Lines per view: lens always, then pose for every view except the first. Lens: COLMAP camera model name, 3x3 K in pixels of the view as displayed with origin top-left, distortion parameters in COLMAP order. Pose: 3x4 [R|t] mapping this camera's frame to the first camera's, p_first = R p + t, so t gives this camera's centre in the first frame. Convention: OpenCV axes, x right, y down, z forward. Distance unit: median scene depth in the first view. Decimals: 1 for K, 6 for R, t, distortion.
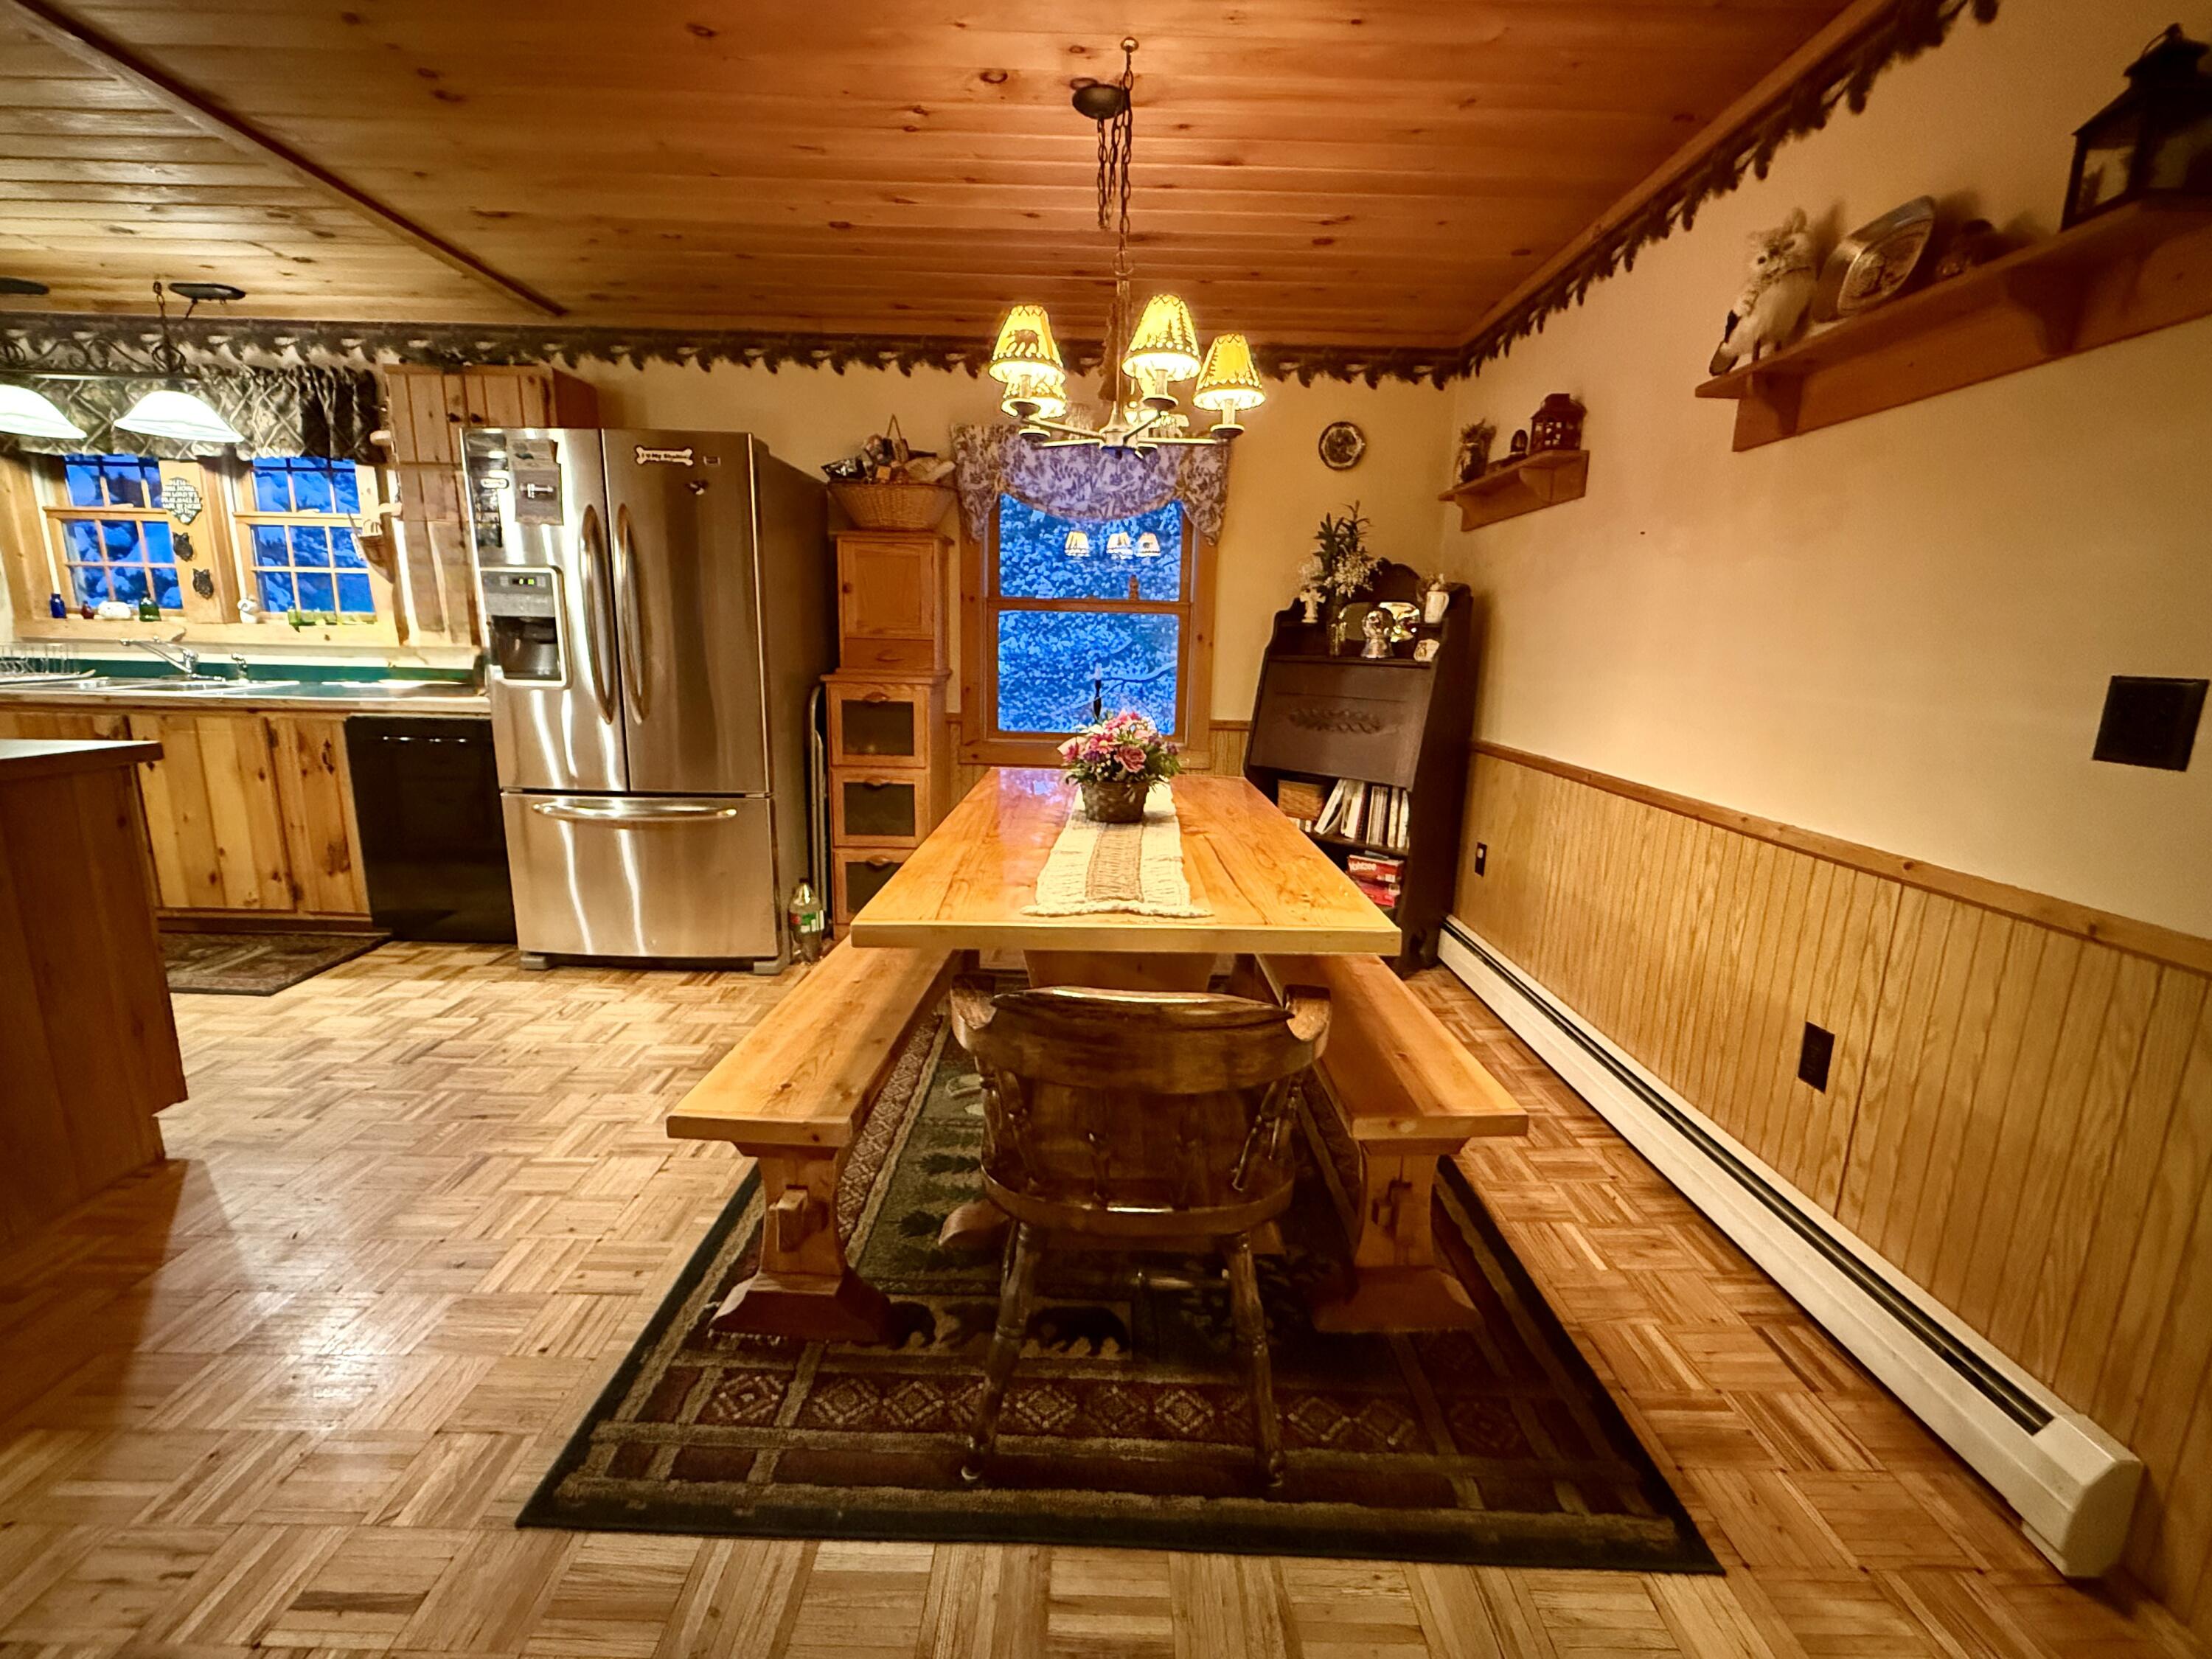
lens RADIAL K [[961.2, 0, 1100.7], [0, 961.2, 834.8], [0, 0, 1]] dist [-0.000091, -0.000248]
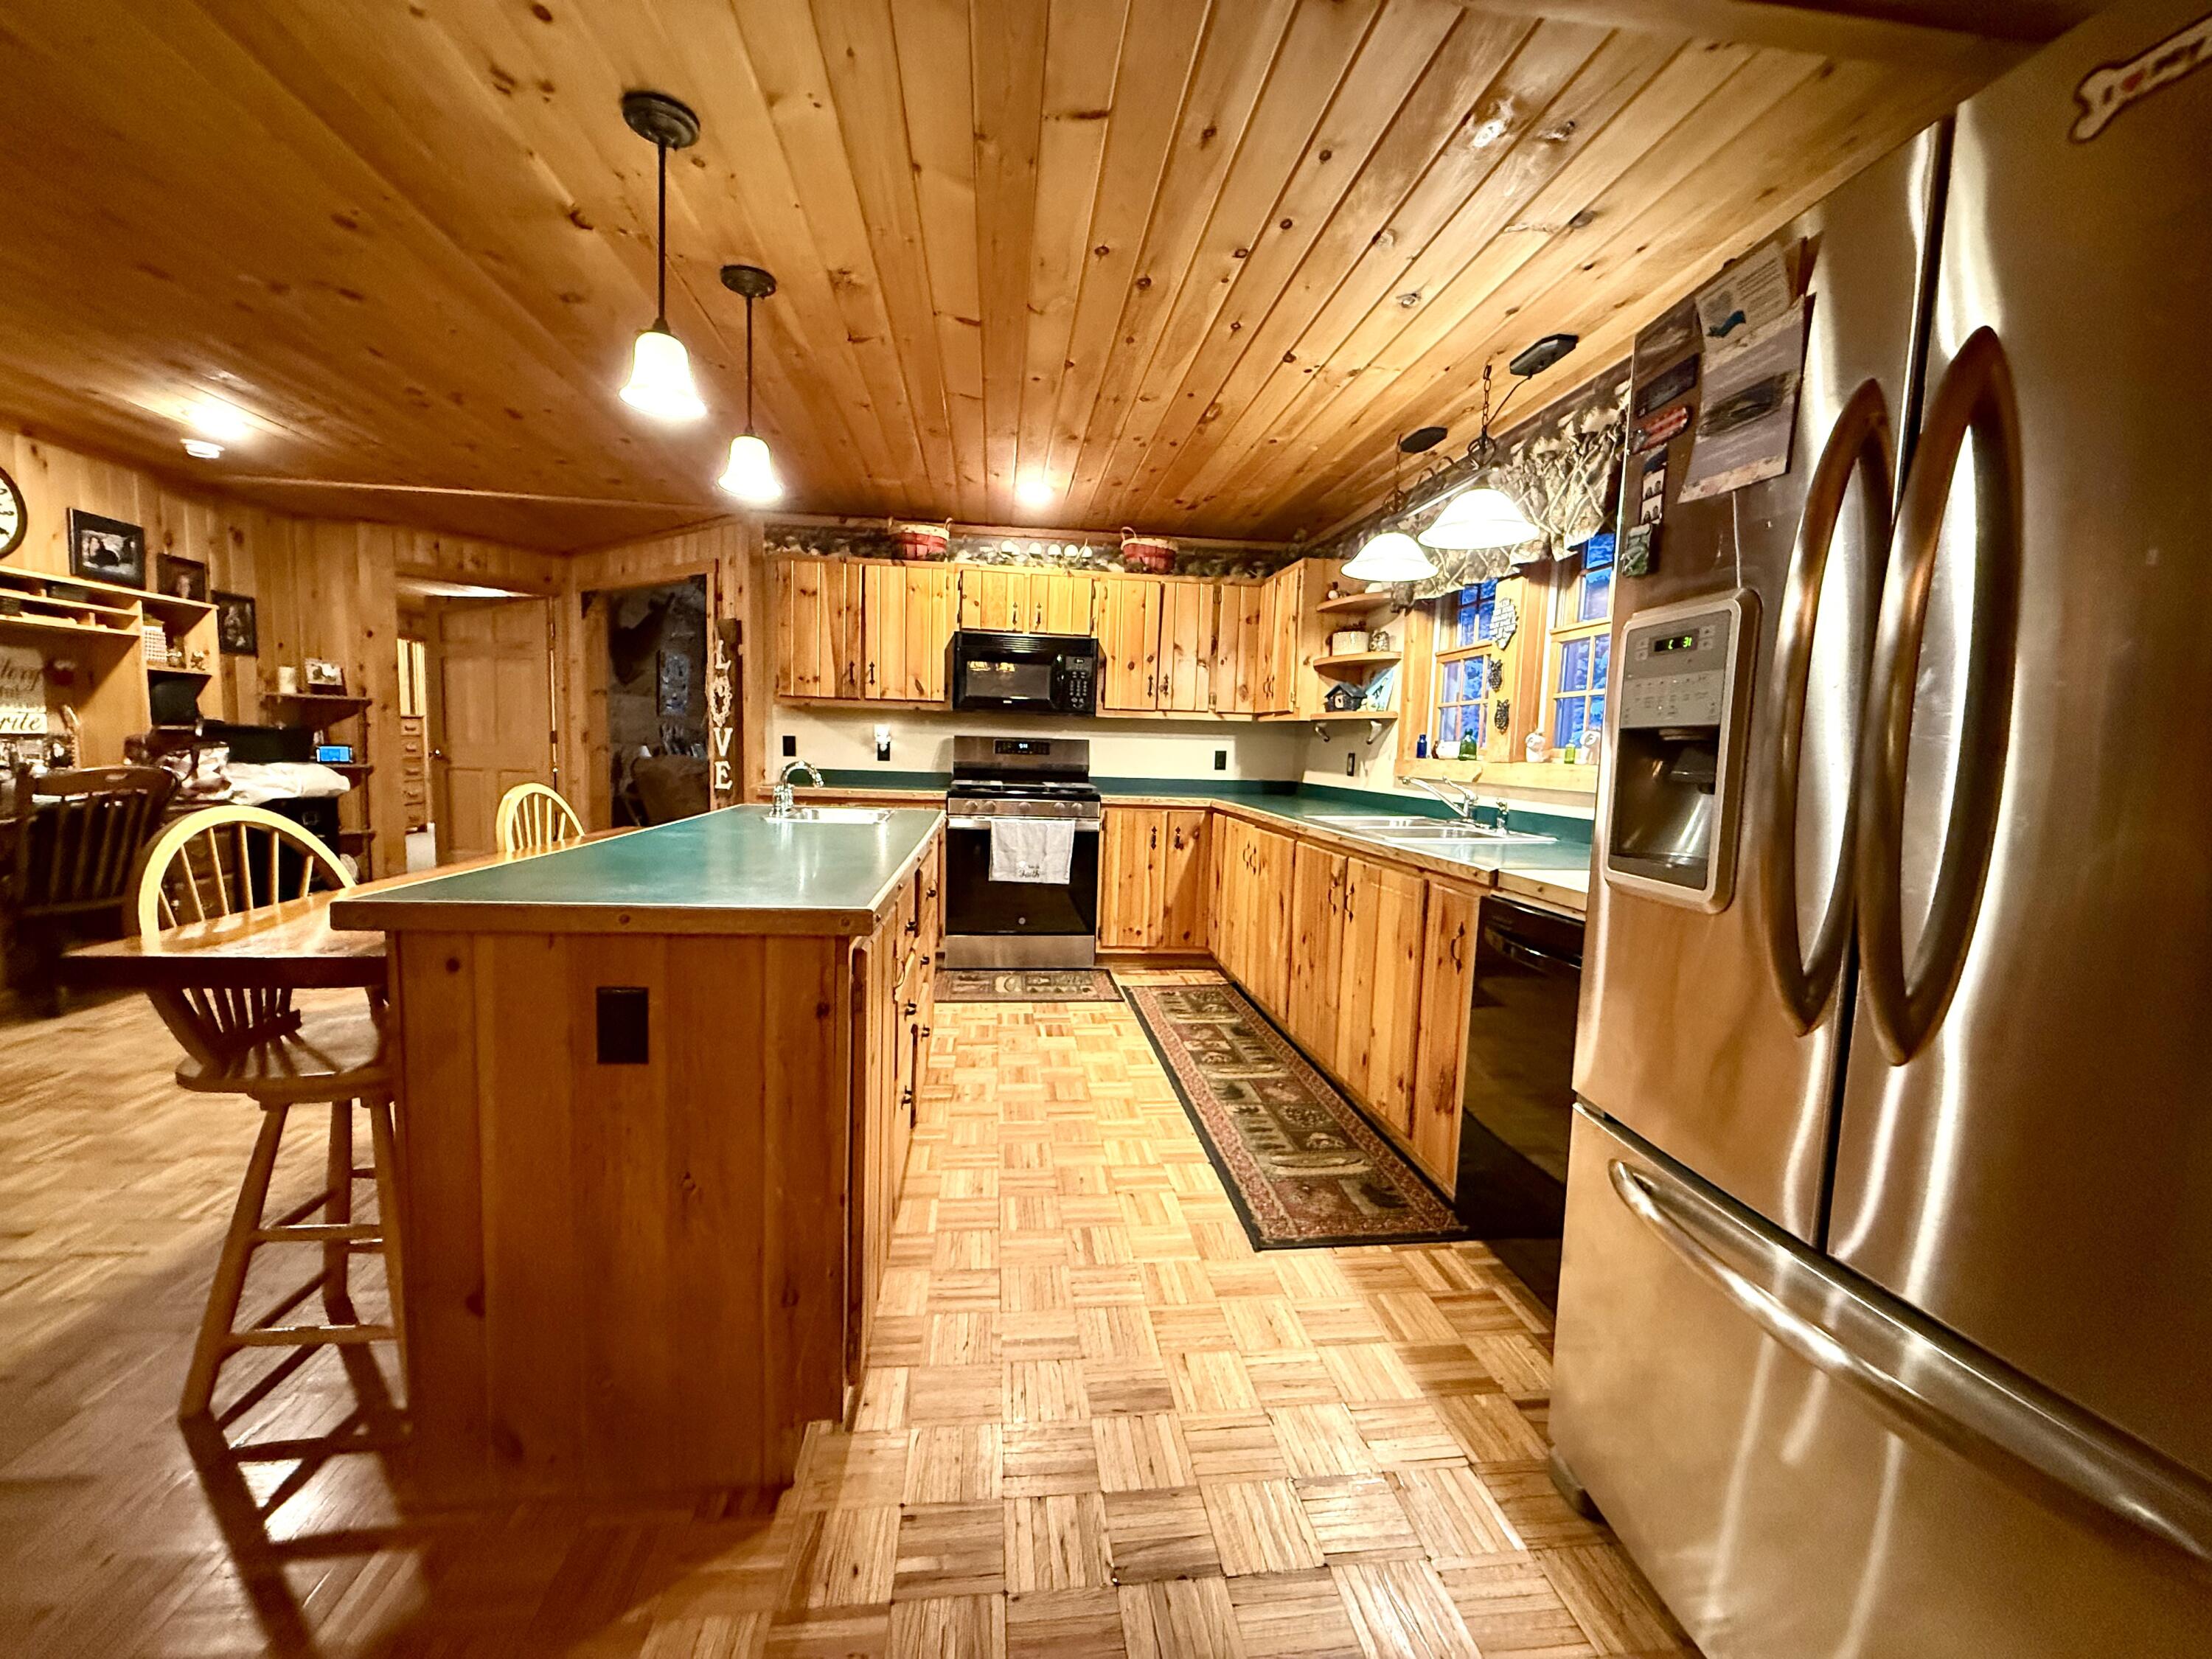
lens RADIAL K [[878.8, 0, 1096.3], [0, 878.8, 833.2], [0, 0, 1]] dist [-0.000095, -0.000102]
pose [[0.123858, 0.074946, -0.989466, -0.207612], [-0.229270, 0.972324, 0.044948, -0.118642], [0.965450, 0.221288, 0.137613, 0.597298]]
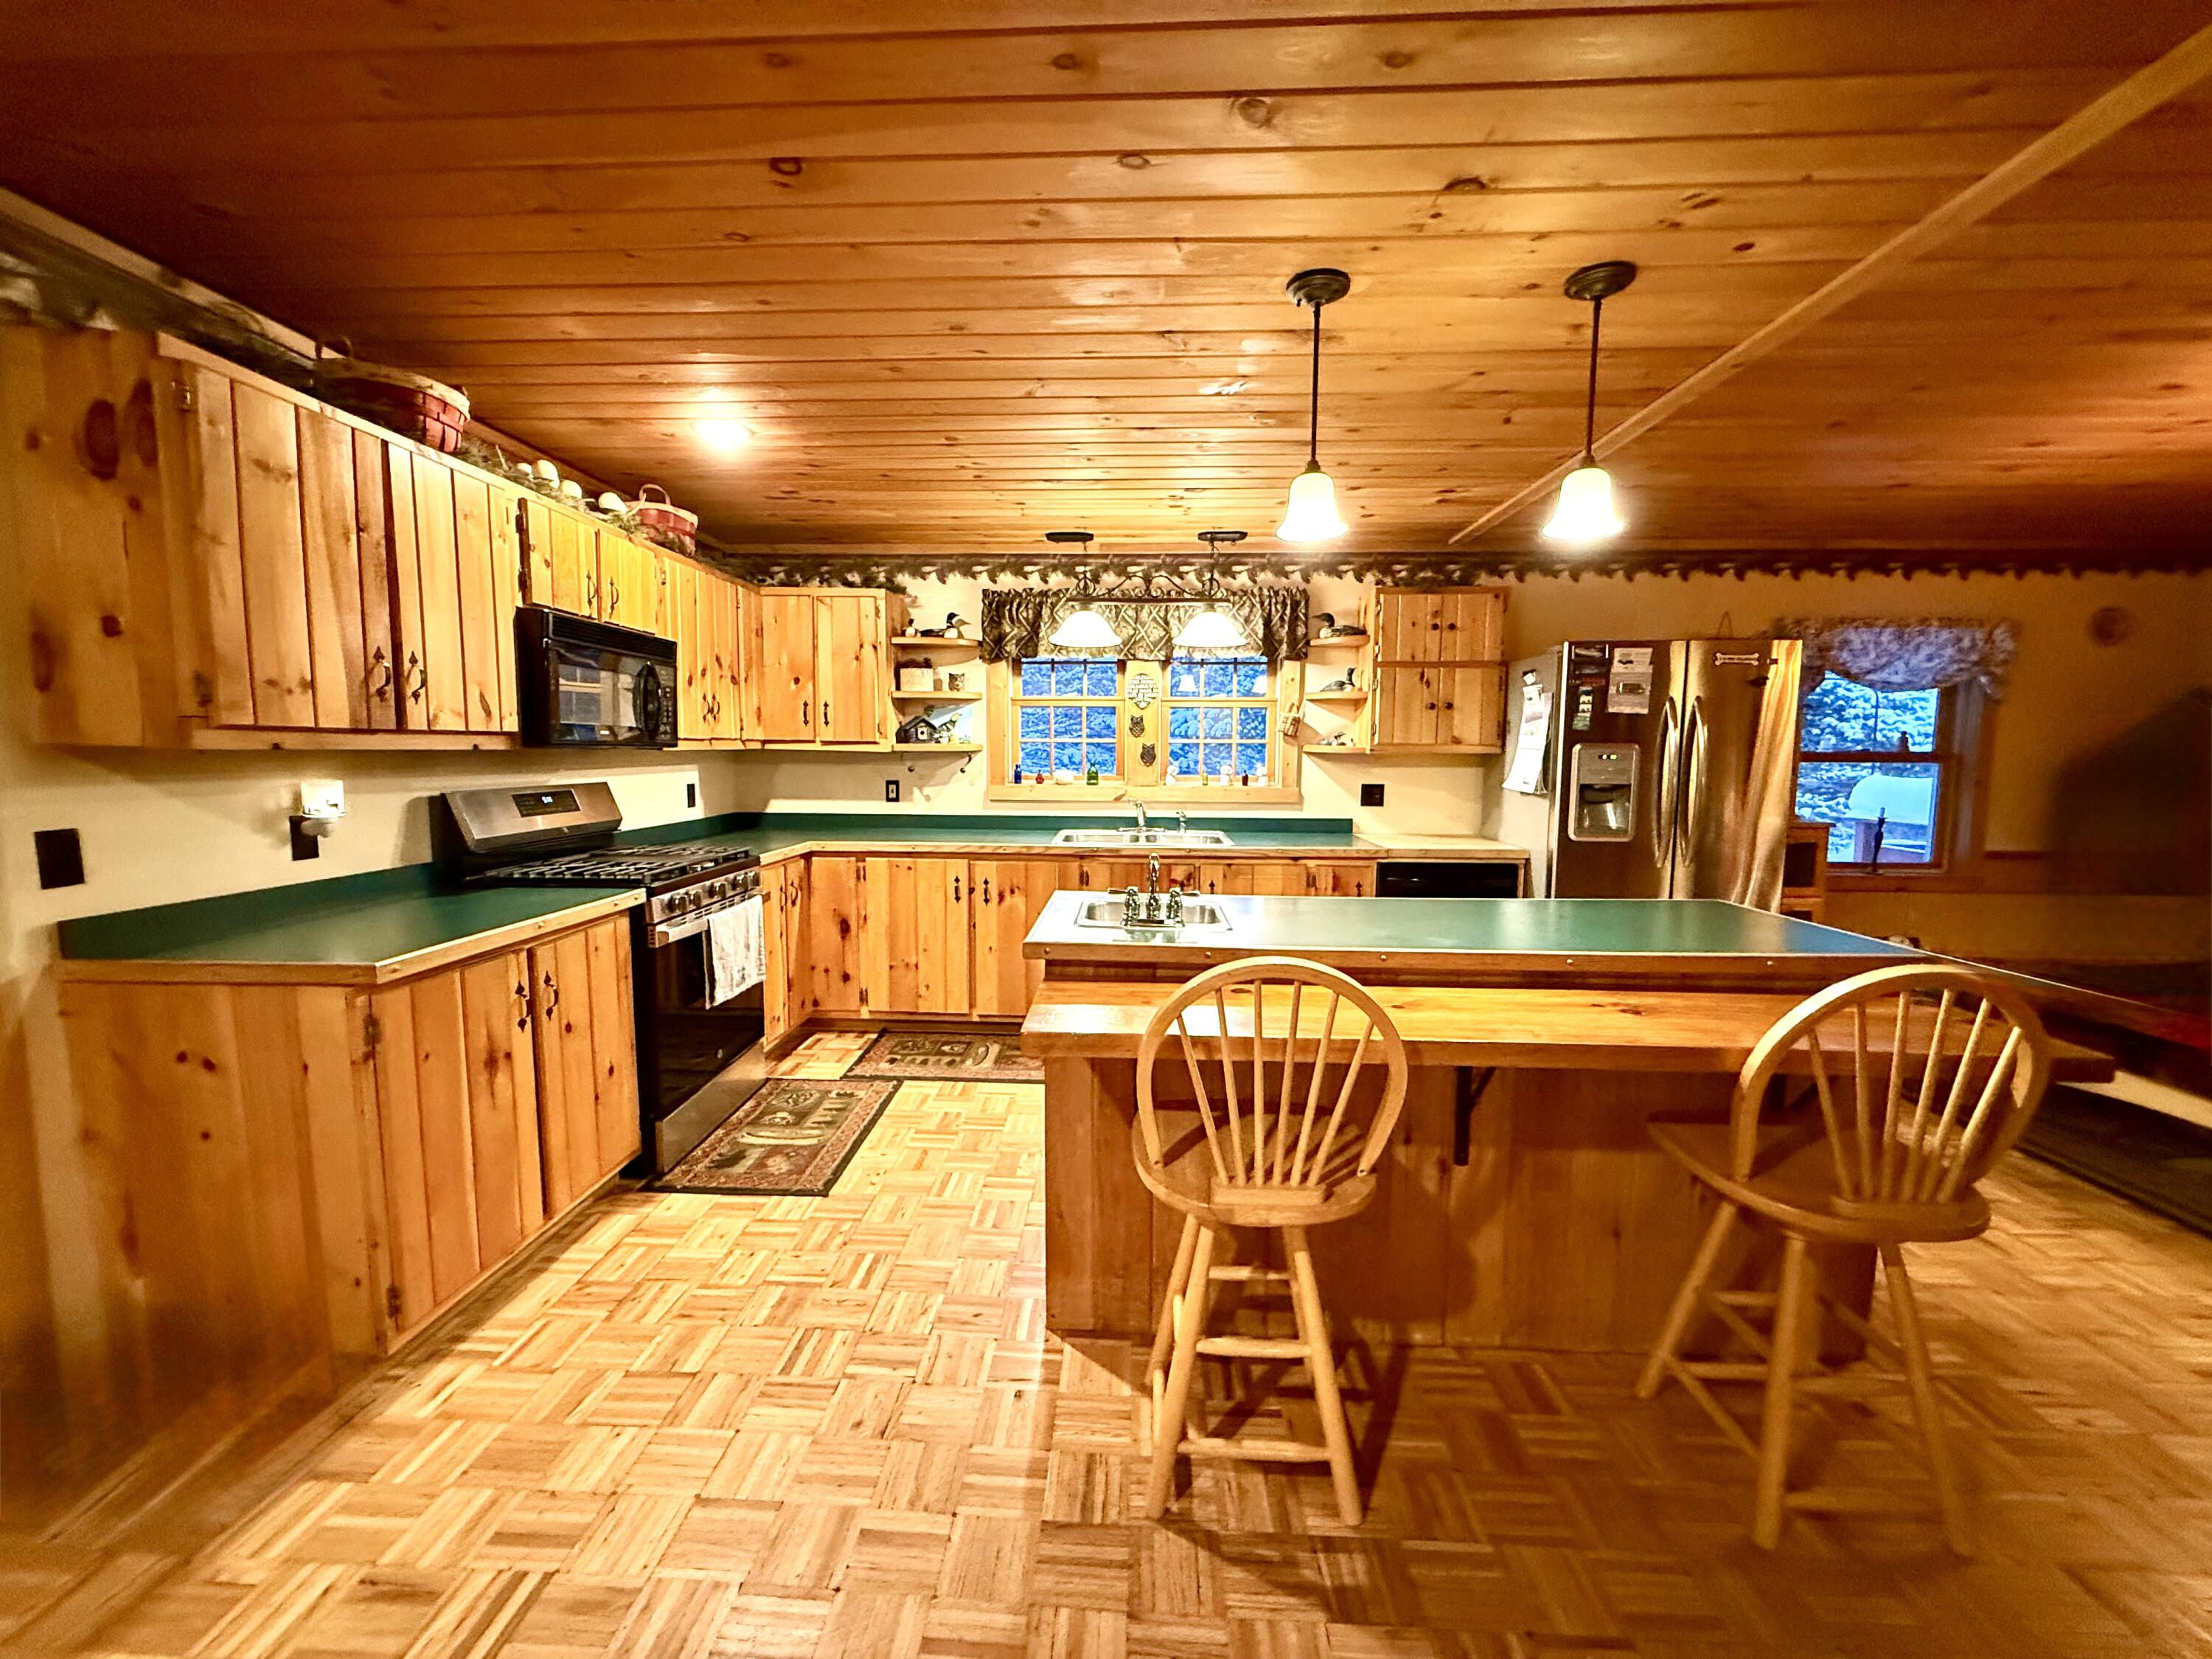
lens RADIAL K [[878.8, 0, 1096.3], [0, 878.8, 833.2], [0, 0, 1]] dist [-0.000095, -0.000102]
pose [[0.998965, -0.016003, -0.042583, -1.006384], [0.011241, 0.993889, -0.109814, -0.036331], [0.044081, 0.109222, 0.993039, -0.136535]]
